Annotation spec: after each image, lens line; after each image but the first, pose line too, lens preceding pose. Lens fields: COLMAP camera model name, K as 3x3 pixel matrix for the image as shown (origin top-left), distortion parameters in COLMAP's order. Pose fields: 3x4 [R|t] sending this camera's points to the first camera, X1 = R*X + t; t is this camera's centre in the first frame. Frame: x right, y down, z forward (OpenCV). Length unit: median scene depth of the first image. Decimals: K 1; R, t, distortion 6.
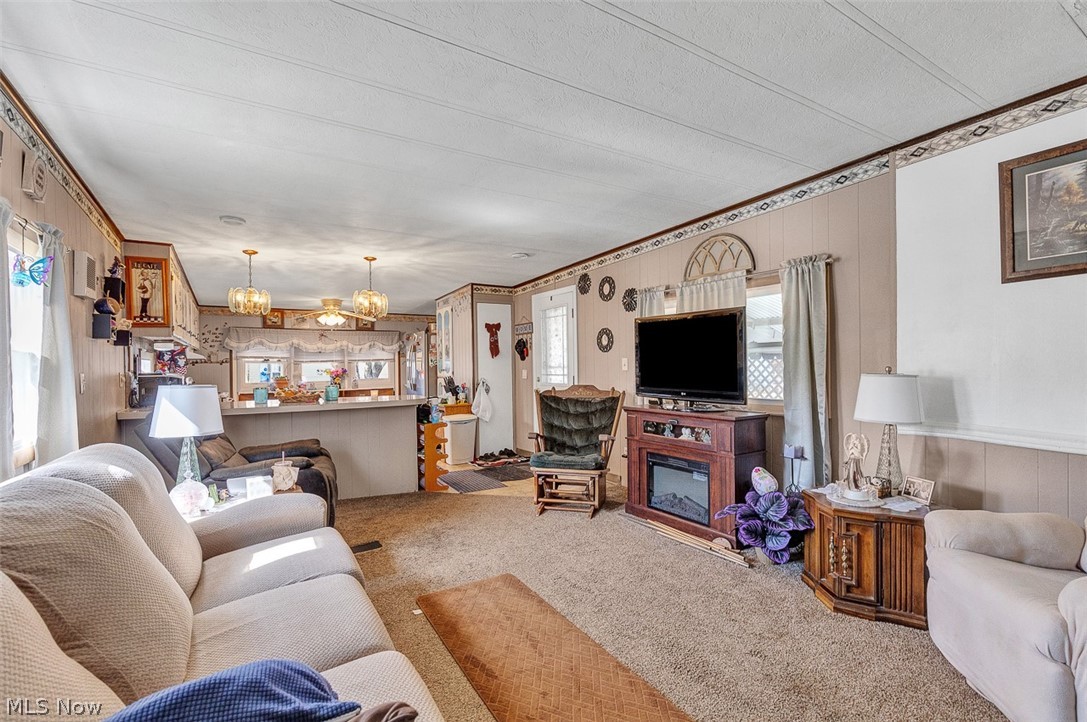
lens RADIAL K [[493.0, 0, 540.2], [0, 493.0, 369.1], [0, 0, 1]] dist [0.004050, 0.000215]
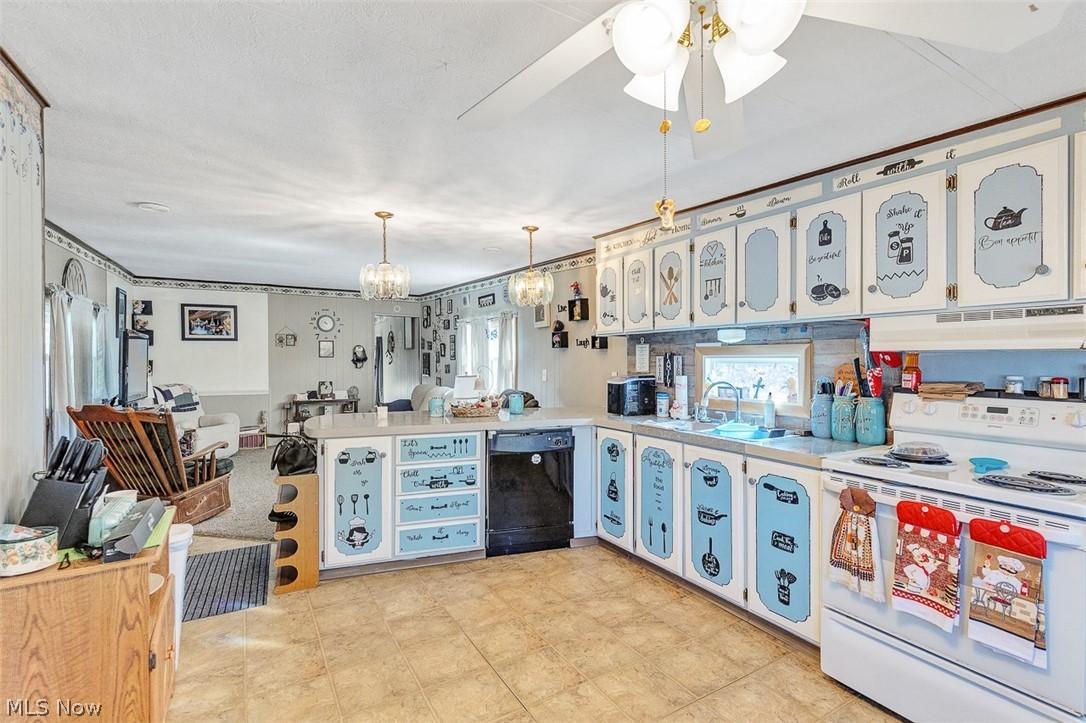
lens RADIAL K [[499.8, 0, 543.0], [0, 499.8, 361.5], [0, 0, 1]] dist [0.002789, 0.000155]
pose [[-0.999710, 0.017841, 0.016177, -0.475248], [0.018094, 0.999715, 0.015598, -0.024592], [-0.015894, 0.015886, -0.999747, 1.409025]]
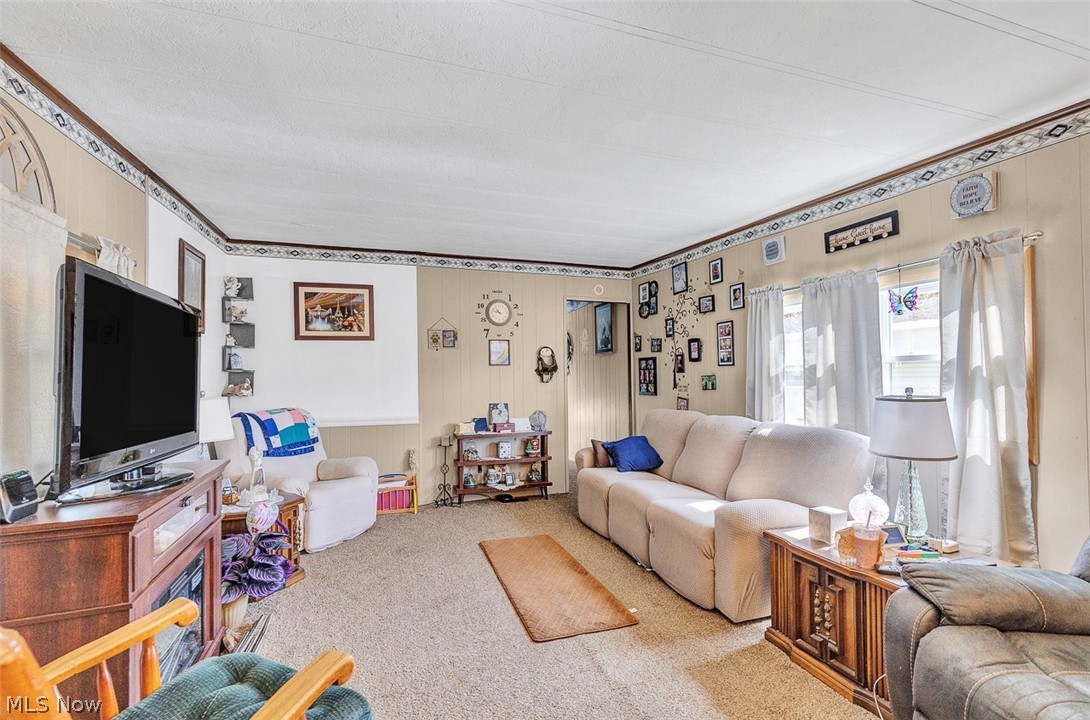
lens RADIAL K [[495.2, 0, 544.3], [0, 495.2, 370.4], [0, 0, 1]] dist [0.015285, -0.000142]
pose [[-0.974051, 0.028067, 0.224583, -0.128383], [0.028212, 0.999599, -0.002565, -0.012357], [-0.224565, 0.003838, -0.974452, 0.872489]]
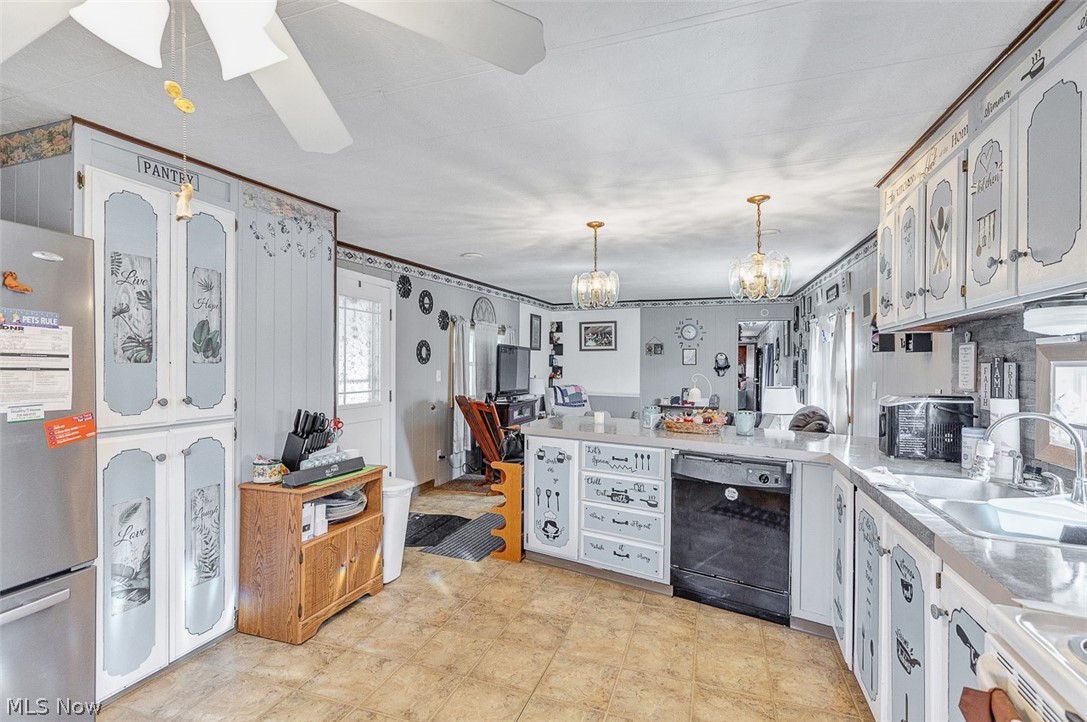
lens RADIAL K [[493.0, 0, 540.2], [0, 493.0, 369.1], [0, 0, 1]] dist [0.004050, 0.000215]
pose [[-0.617222, 0.007390, 0.786755, -0.702075], [0.011820, 0.999930, -0.000119, -0.018110], [-0.786701, 0.009226, -0.617266, 1.244781]]
